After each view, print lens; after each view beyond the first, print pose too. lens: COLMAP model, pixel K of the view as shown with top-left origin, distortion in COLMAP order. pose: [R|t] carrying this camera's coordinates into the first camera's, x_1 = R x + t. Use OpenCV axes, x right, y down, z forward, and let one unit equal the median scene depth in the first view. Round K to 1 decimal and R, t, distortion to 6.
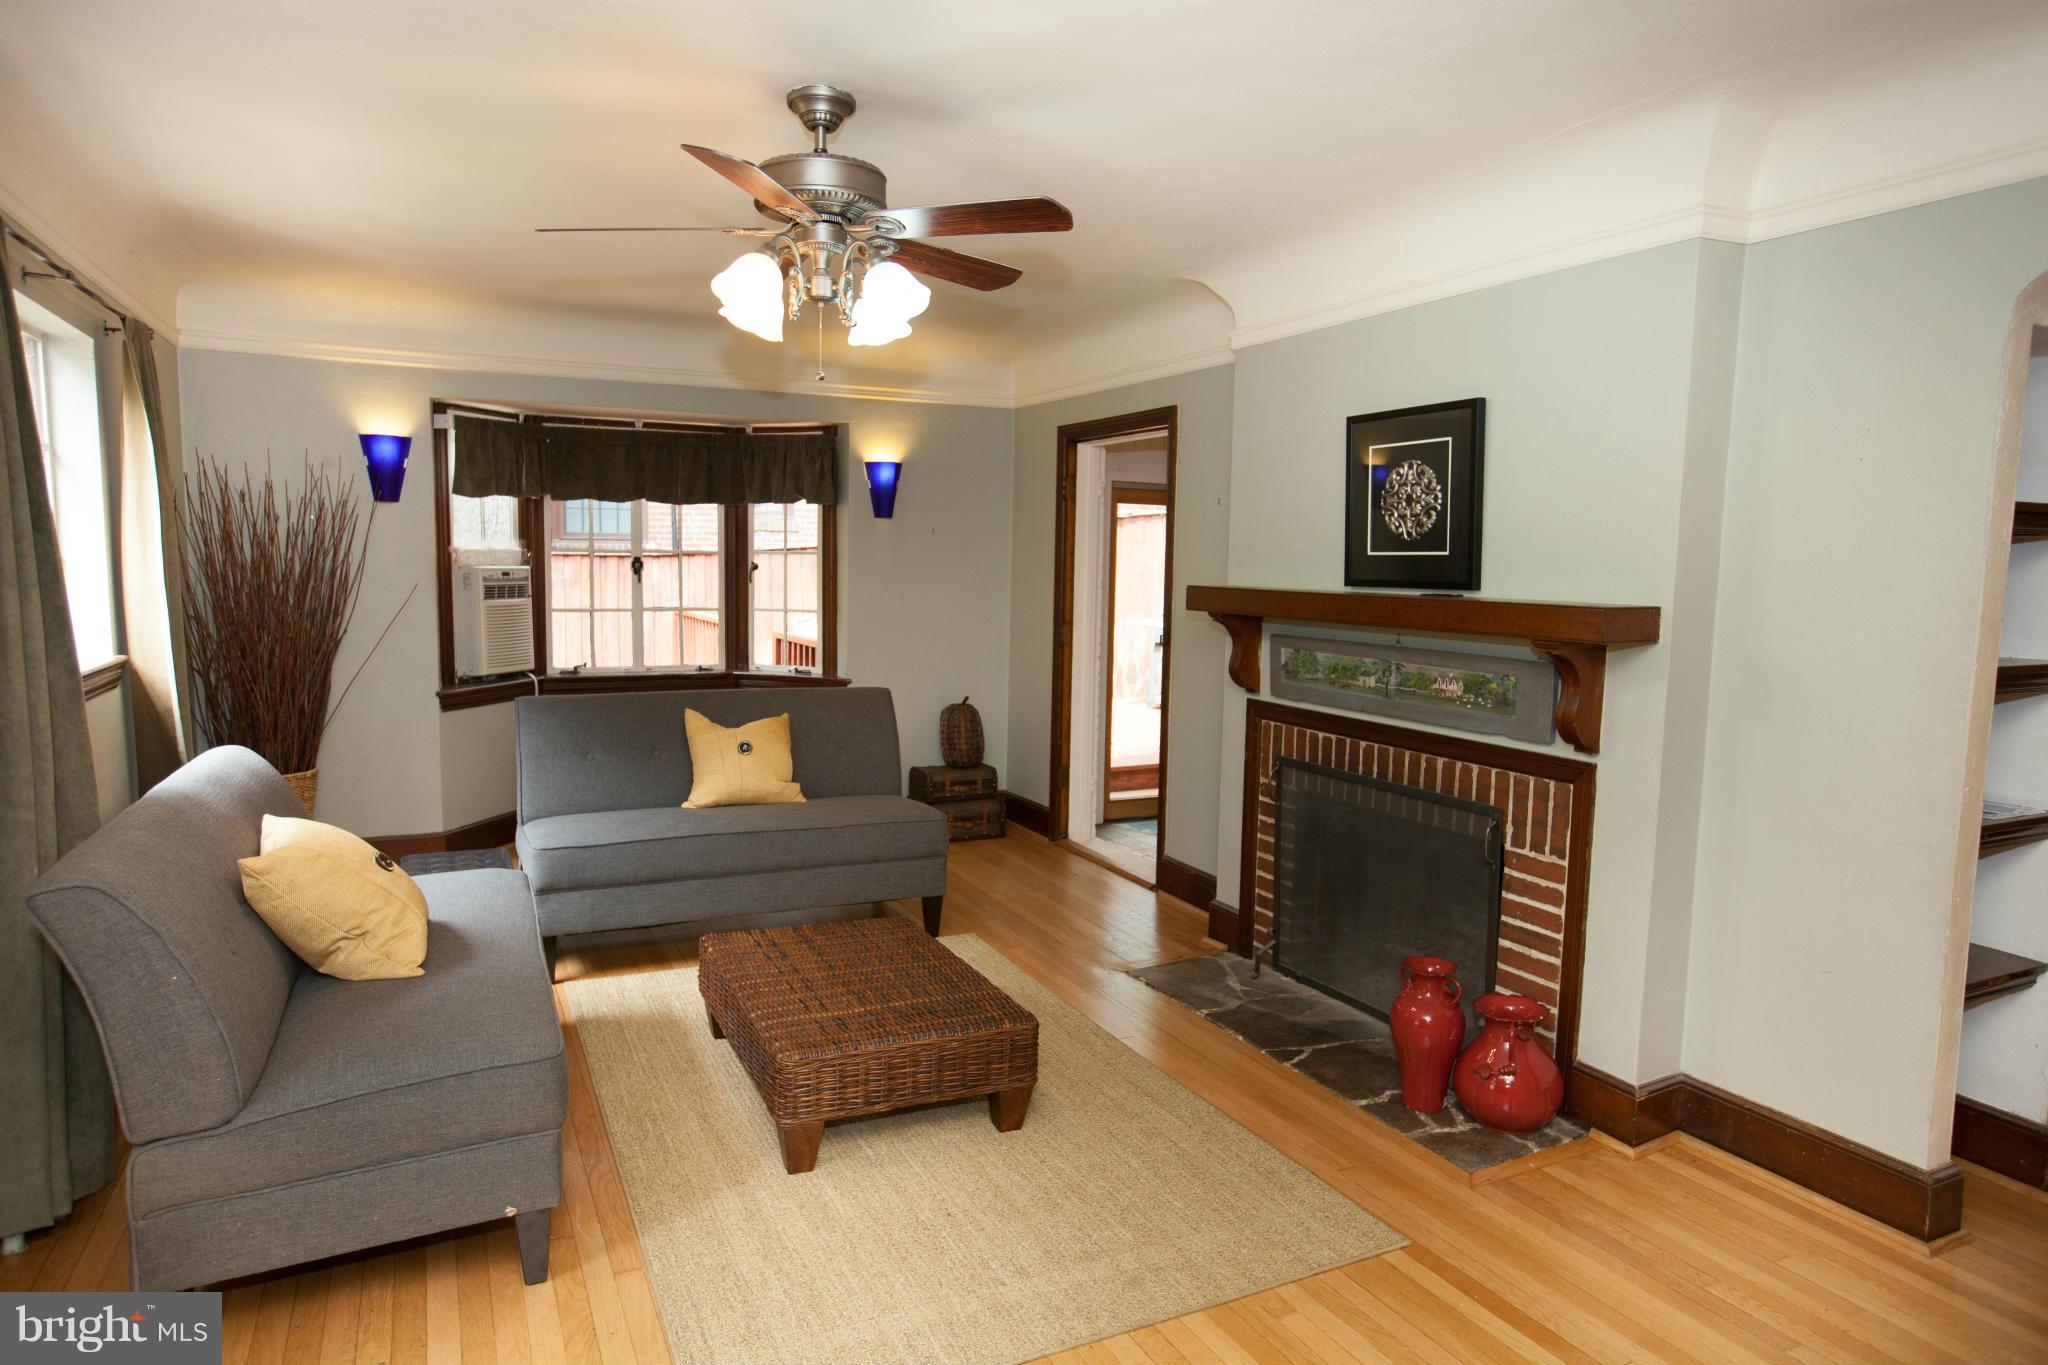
lens RADIAL K [[1202.6, 0, 1024.0], [0, 1202.6, 682.5], [0, 0, 1]] dist [-0.003249, -0.000138]
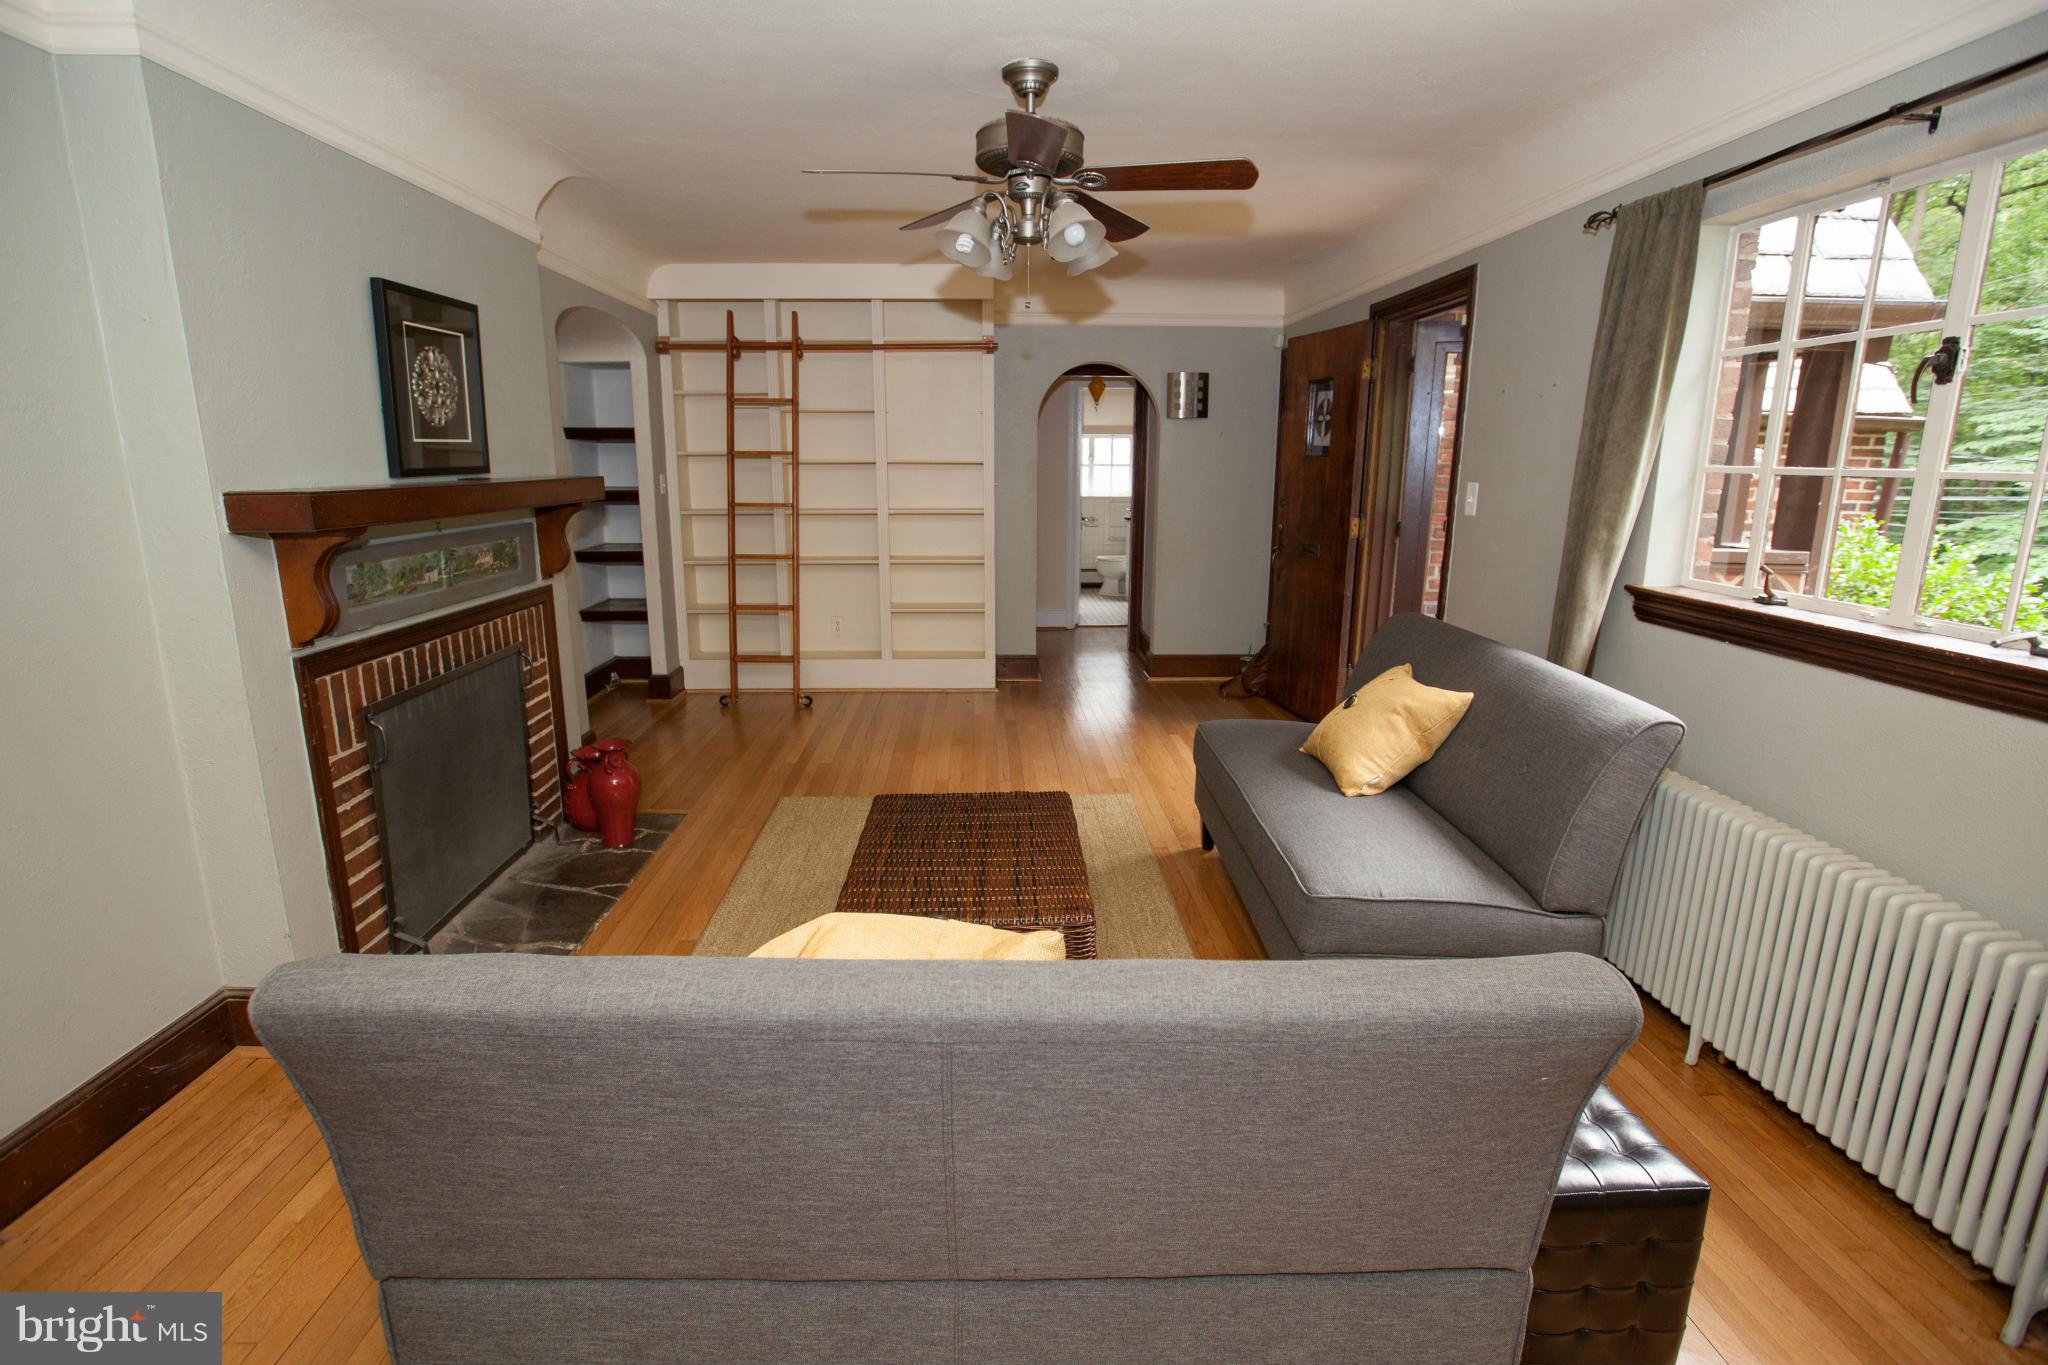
lens RADIAL K [[975.5, 0, 1024.0], [0, 975.5, 682.5], [0, 0, 1]] dist [-0.001186, -0.000273]
pose [[-0.909458, -0.115568, 0.399413, -0.350271], [0.022854, 0.945252, 0.325541, -0.123362], [-0.415168, 0.305194, -0.857025, 1.127825]]
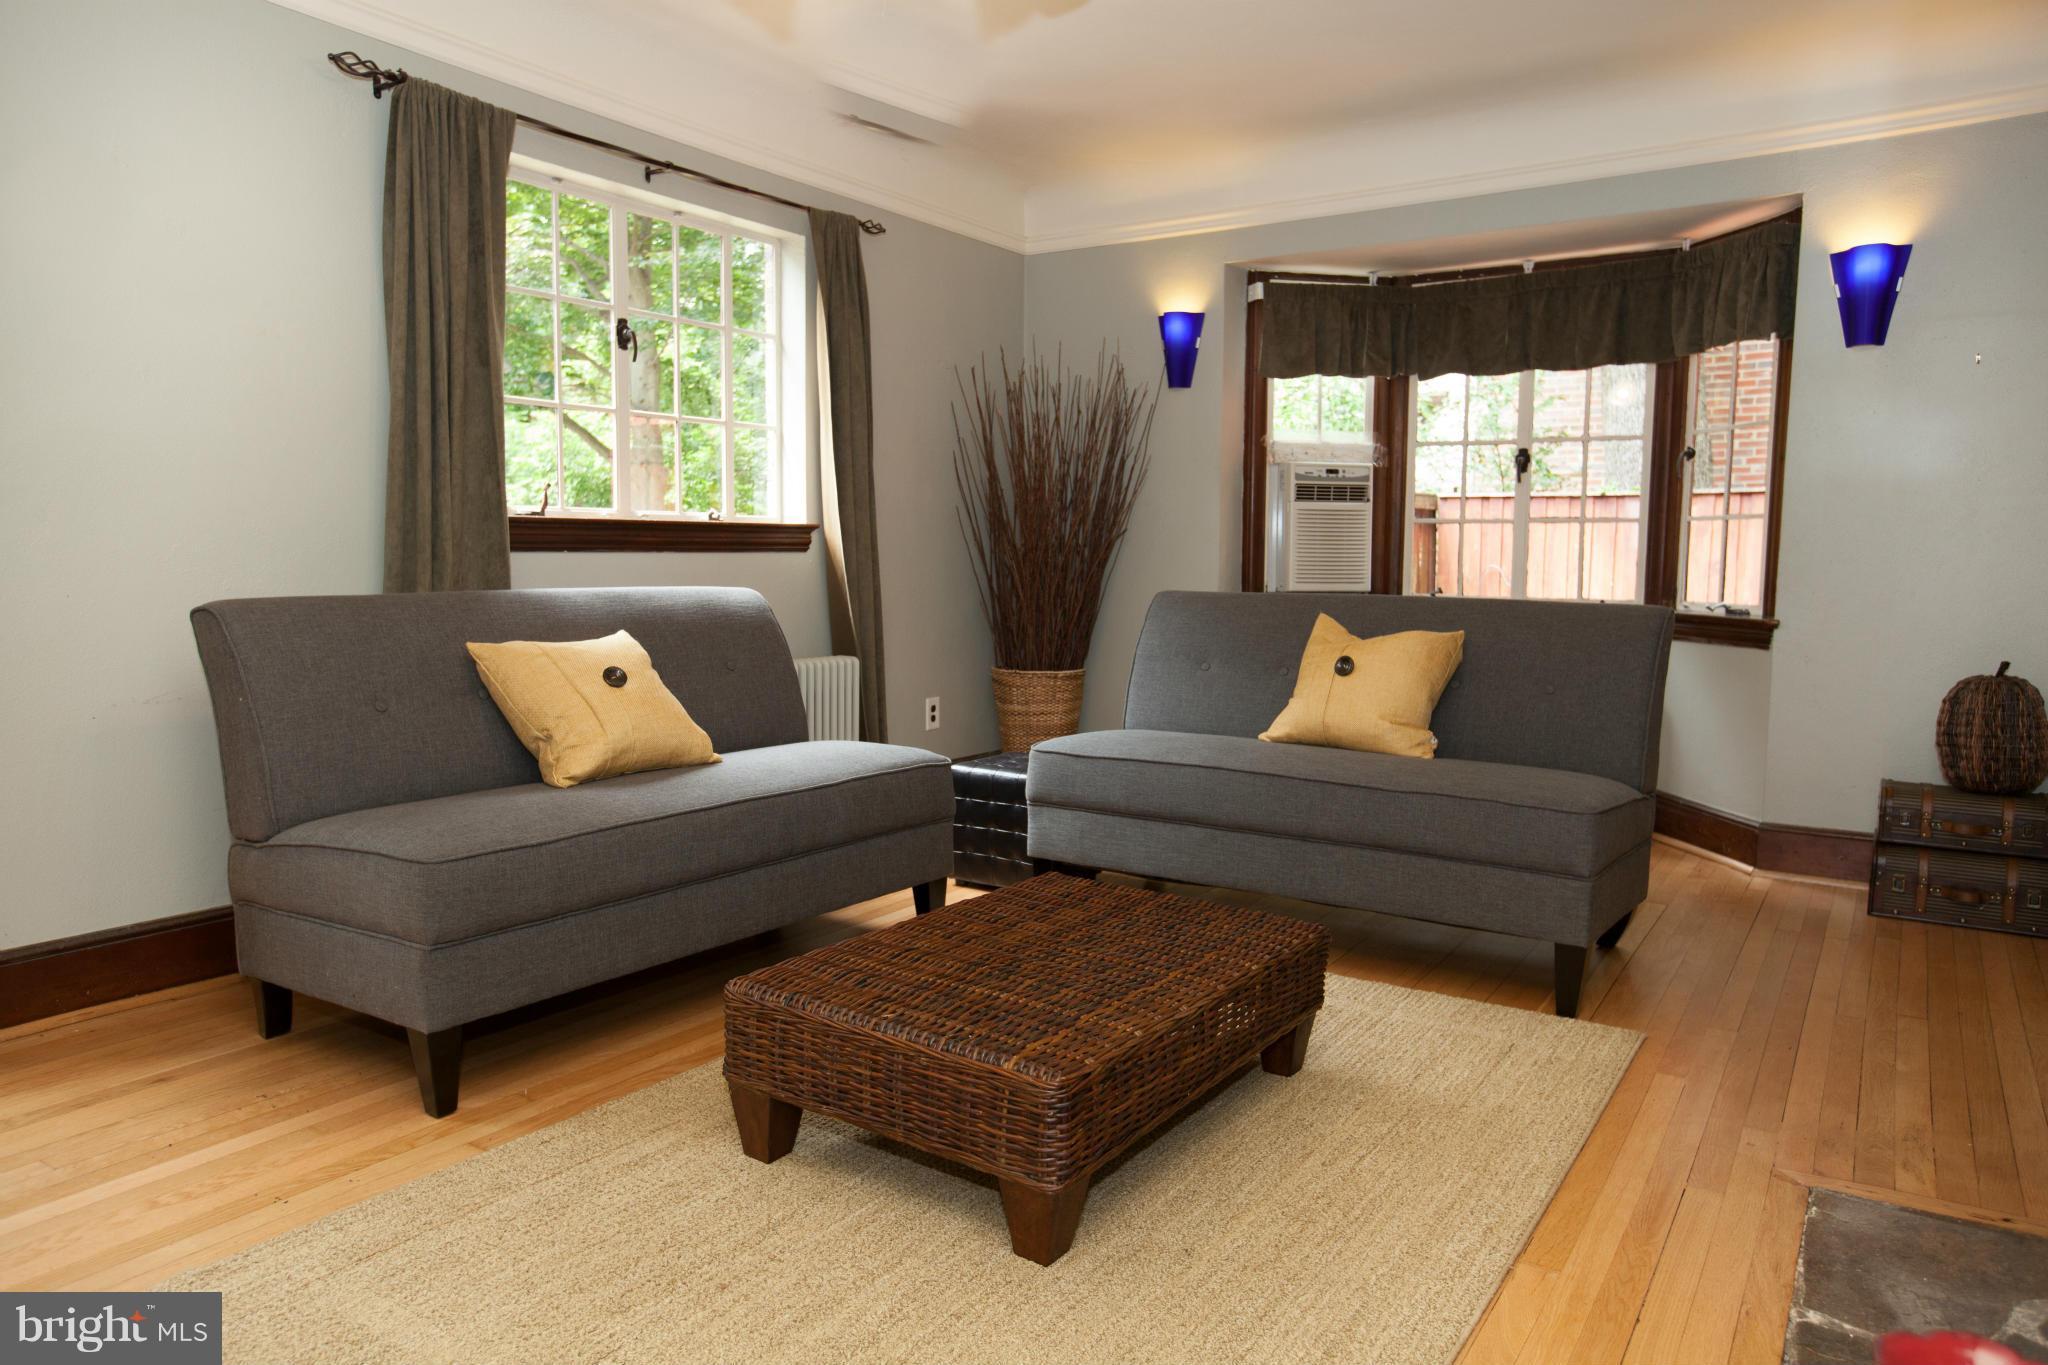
lens RADIAL K [[1369.3, 0, 1024.0], [0, 1369.3, 682.5], [0, 0, 1]] dist [-0.004656, 0.036044]
pose [[0.507767, 0.071422, -0.858529, 0.311182], [-0.088237, 0.995628, 0.030641, 0.048995], [0.856964, 0.060195, 0.511849, 0.387178]]
